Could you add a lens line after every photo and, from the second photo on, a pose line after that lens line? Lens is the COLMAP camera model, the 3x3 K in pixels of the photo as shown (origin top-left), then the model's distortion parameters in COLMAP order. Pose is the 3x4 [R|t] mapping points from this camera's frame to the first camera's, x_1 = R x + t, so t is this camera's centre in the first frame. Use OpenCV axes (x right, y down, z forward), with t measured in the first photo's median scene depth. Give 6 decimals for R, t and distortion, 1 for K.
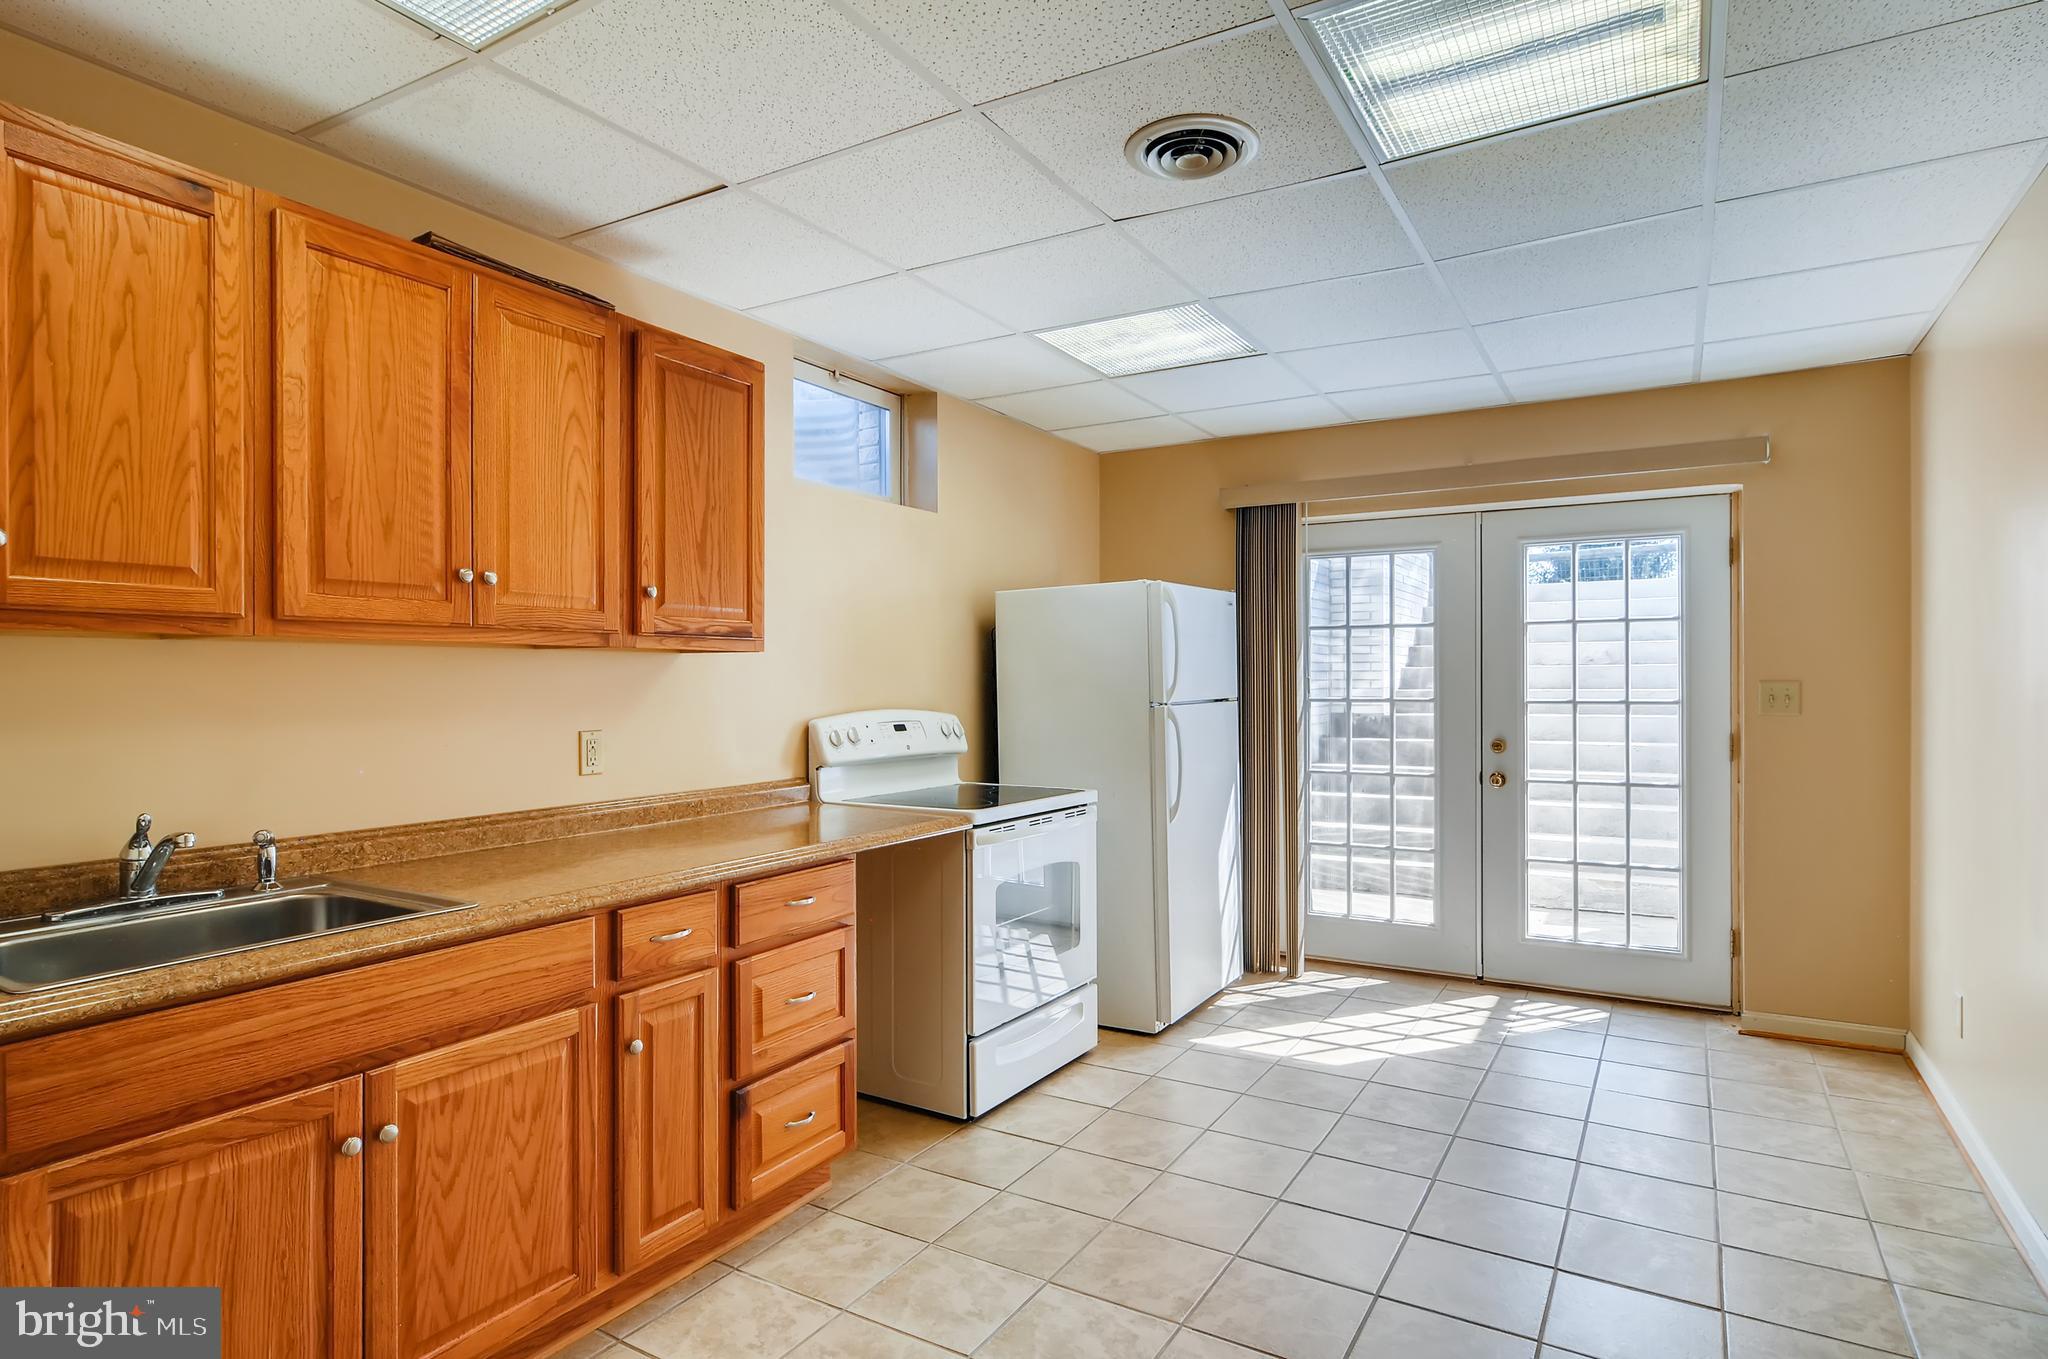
lens RADIAL K [[1113.3, 0, 1012.1], [0, 1113.3, 684.7], [0, 0, 1]] dist [-0.006698, -0.000741]
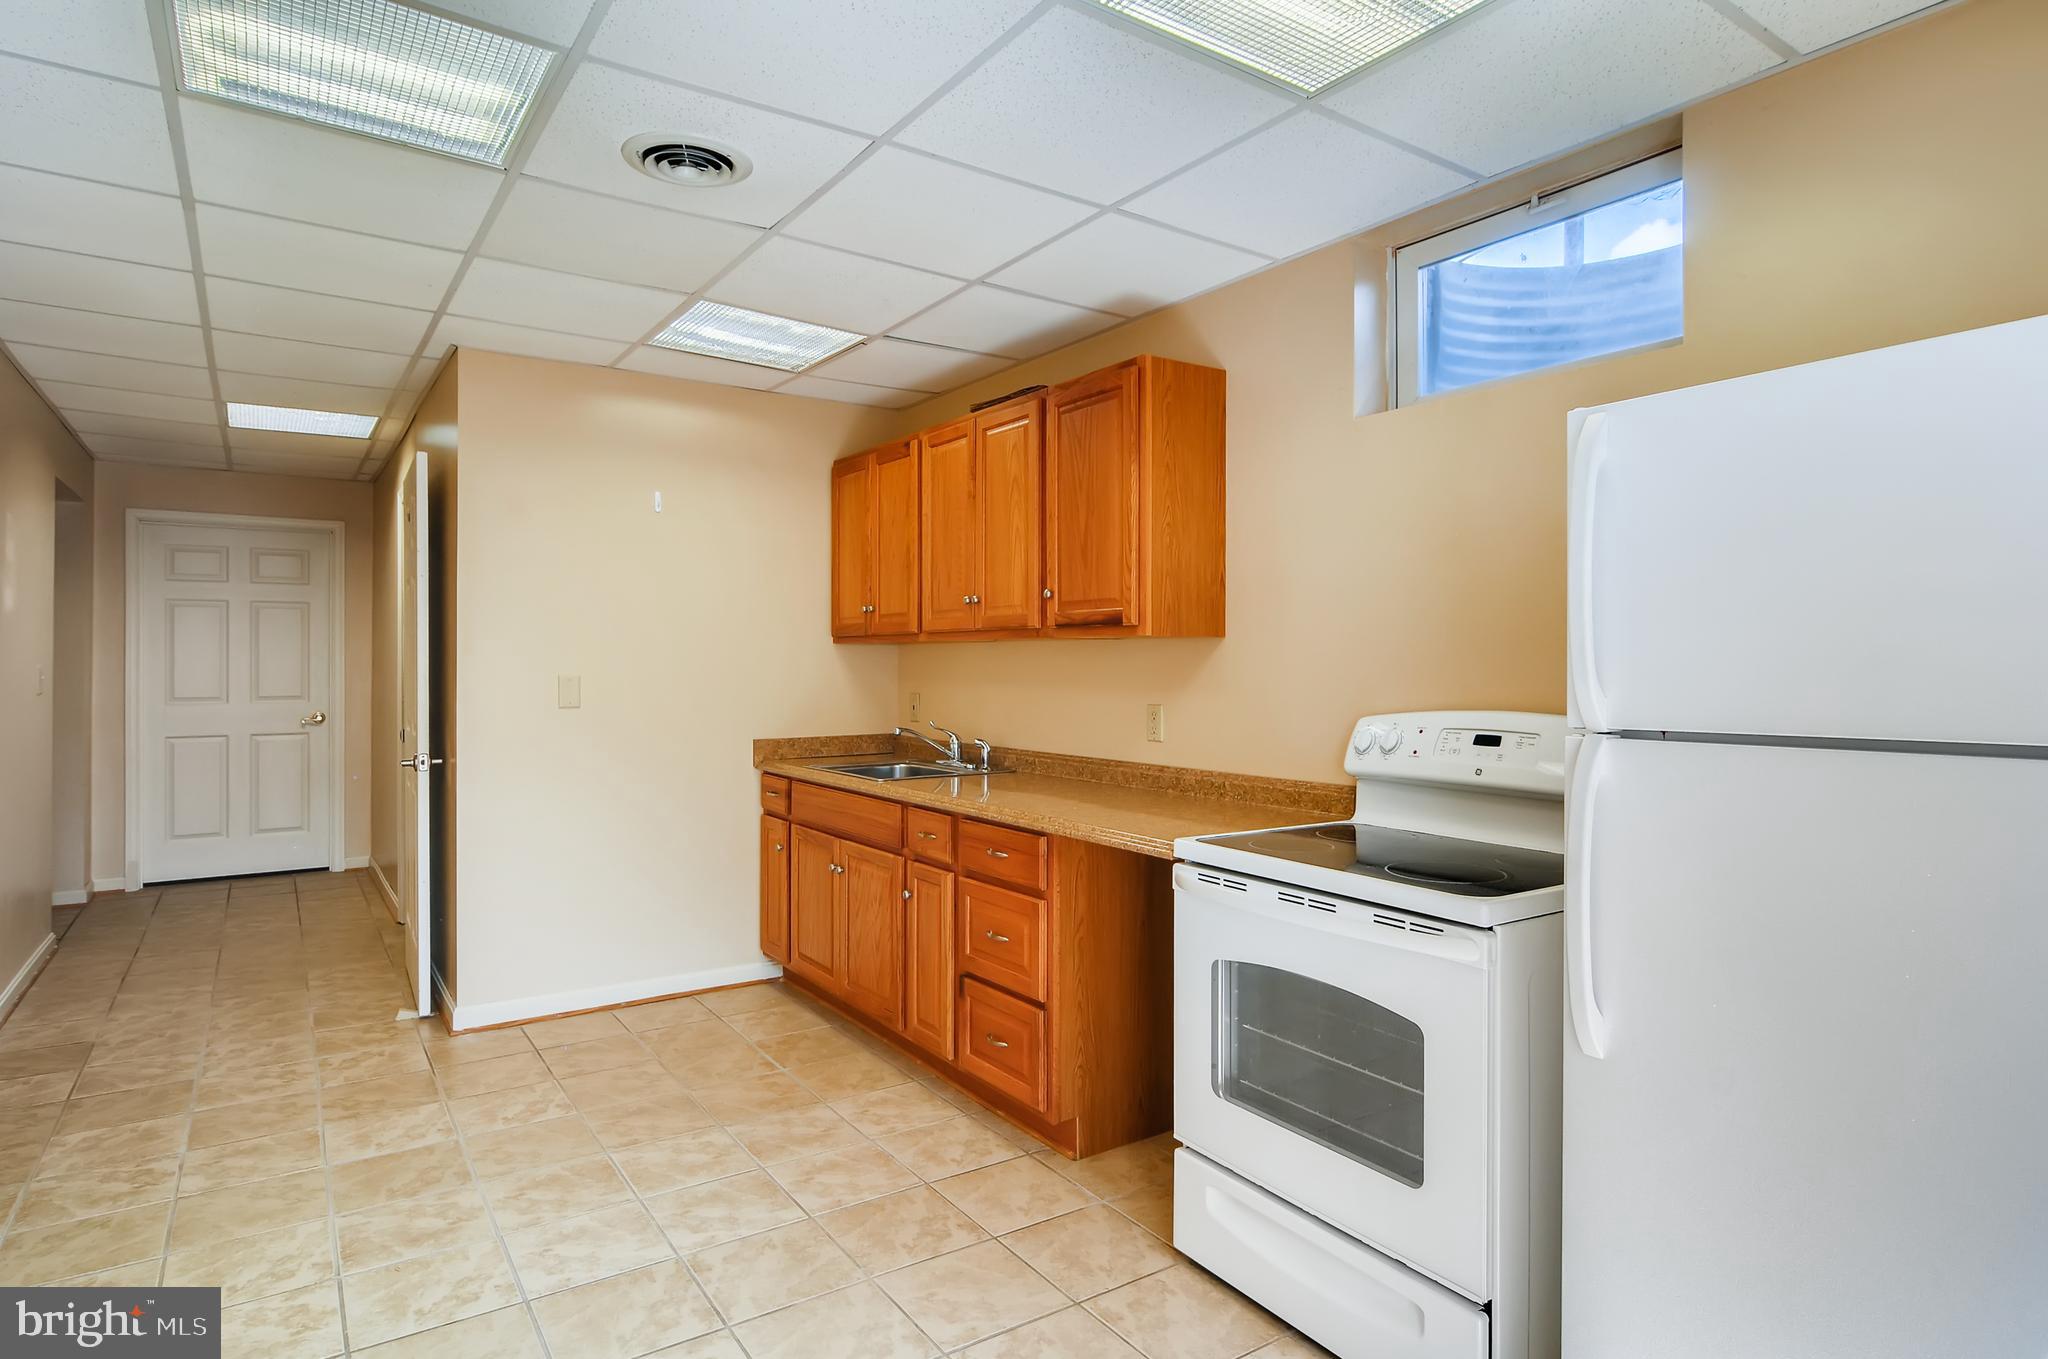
lens RADIAL K [[1113.3, 0, 1014.5], [0, 1113.3, 663.0], [0, 0, 1]] dist [-0.006698, -0.000741]
pose [[-0.425480, -0.001545, -0.904966, 0.854704], [-0.008211, 0.999964, 0.002154, -0.006144], [0.904931, 0.008347, -0.425477, 1.505852]]
